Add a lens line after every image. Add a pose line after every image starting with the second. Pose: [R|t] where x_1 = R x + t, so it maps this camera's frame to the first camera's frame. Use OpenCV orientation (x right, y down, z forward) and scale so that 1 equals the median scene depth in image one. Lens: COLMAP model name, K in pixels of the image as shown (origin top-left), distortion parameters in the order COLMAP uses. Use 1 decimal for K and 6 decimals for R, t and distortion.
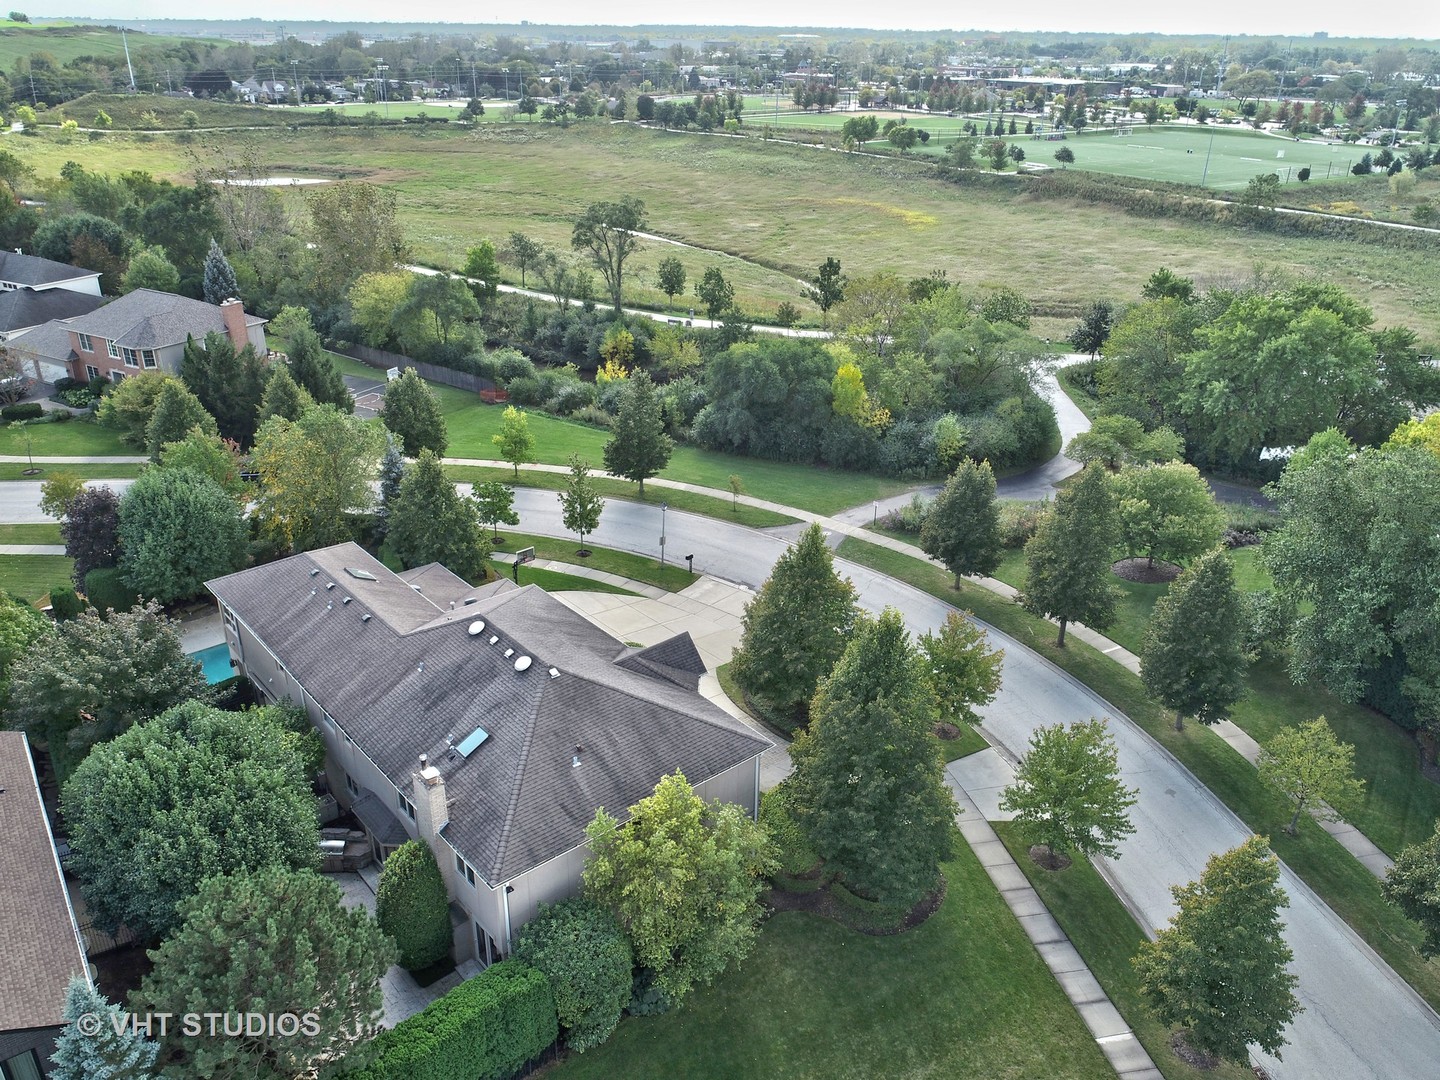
lens RADIAL K [[1102.0, 0, 726.2], [0, 1102.0, 540.1], [0, 0, 1]] dist [-0.000060, -0.001842]
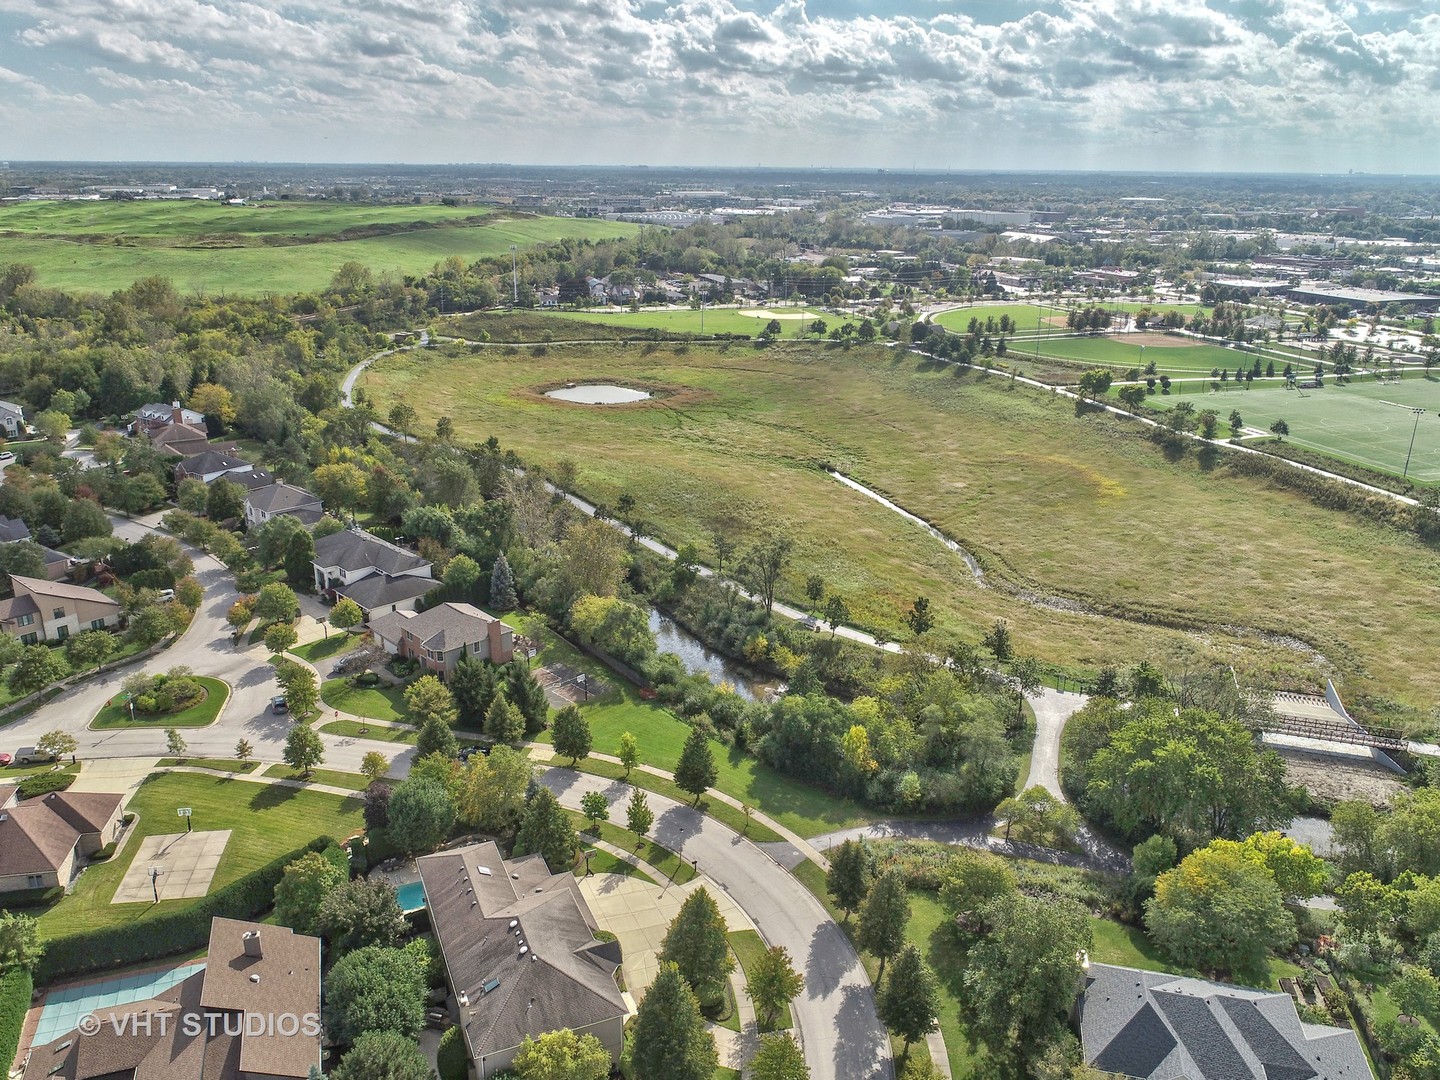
lens RADIAL K [[1097.7, 0, 716.2], [0, 1097.7, 542.9], [0, 0, 1]] dist [-0.002434, -0.000260]
pose [[0.954385, 0.088133, -0.285274, 0.124223], [-0.120200, 0.988010, -0.096894, -0.088564], [0.273314, 0.126764, 0.953536, -0.180577]]
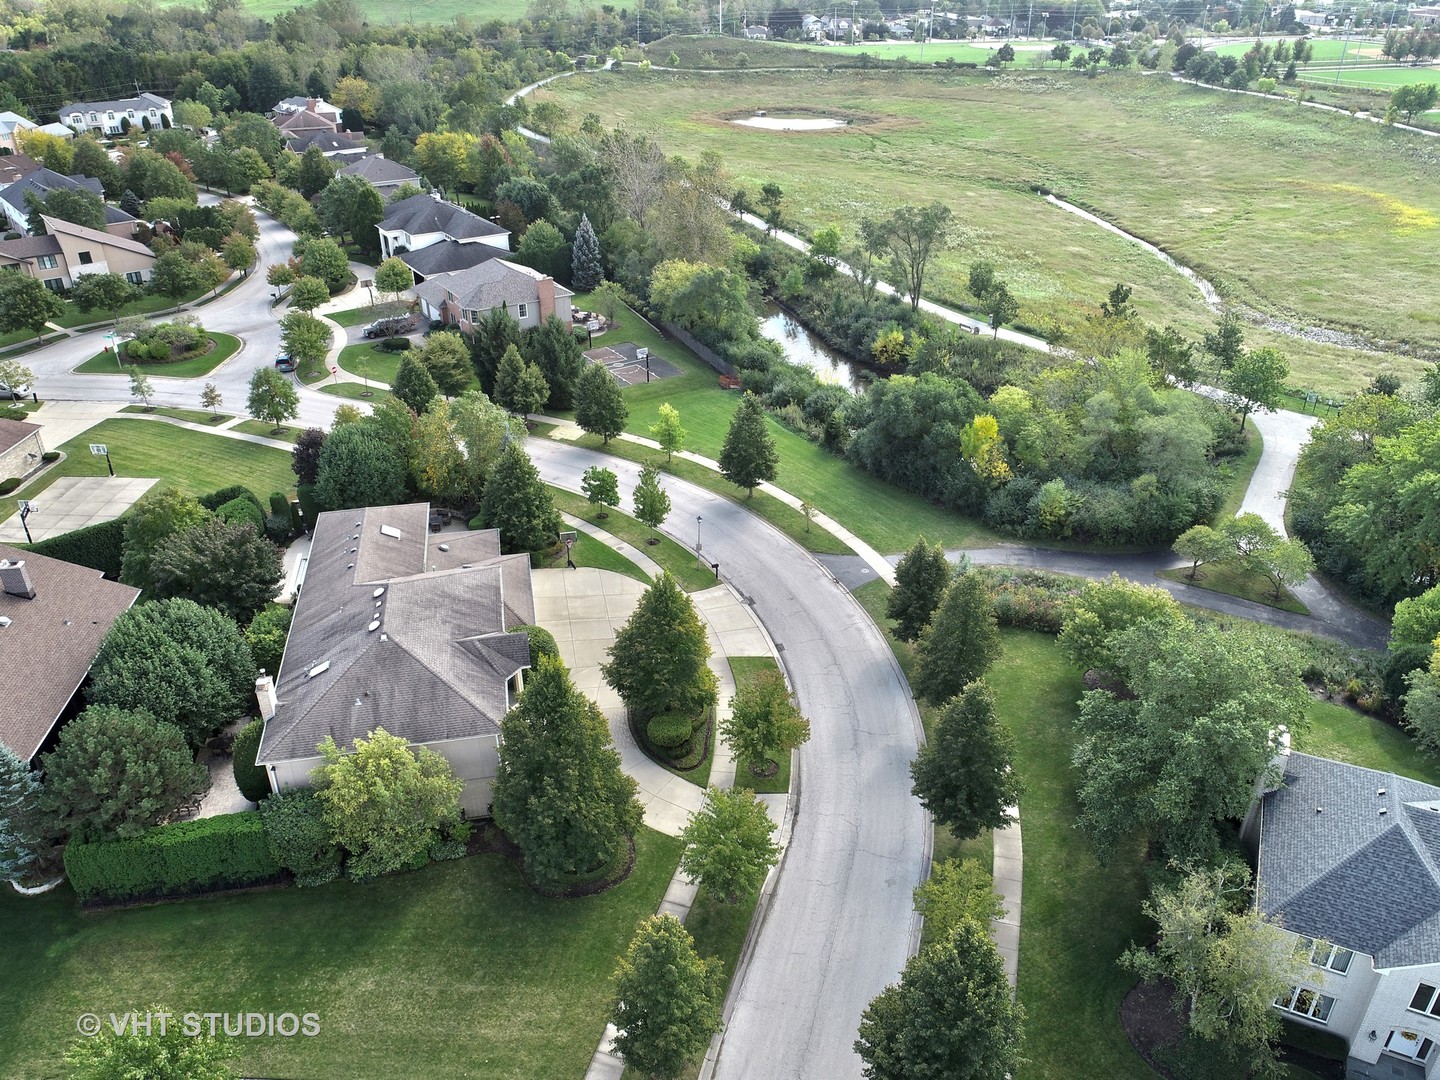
lens RADIAL K [[1097.7, 0, 716.2], [0, 1097.7, 542.9], [0, 0, 1]] dist [-0.002434, -0.000260]
pose [[0.872346, 0.217891, -0.437648, 0.138360], [-0.188586, 0.975881, 0.109958, -0.040102], [0.451051, -0.013387, 0.892398, -0.010917]]
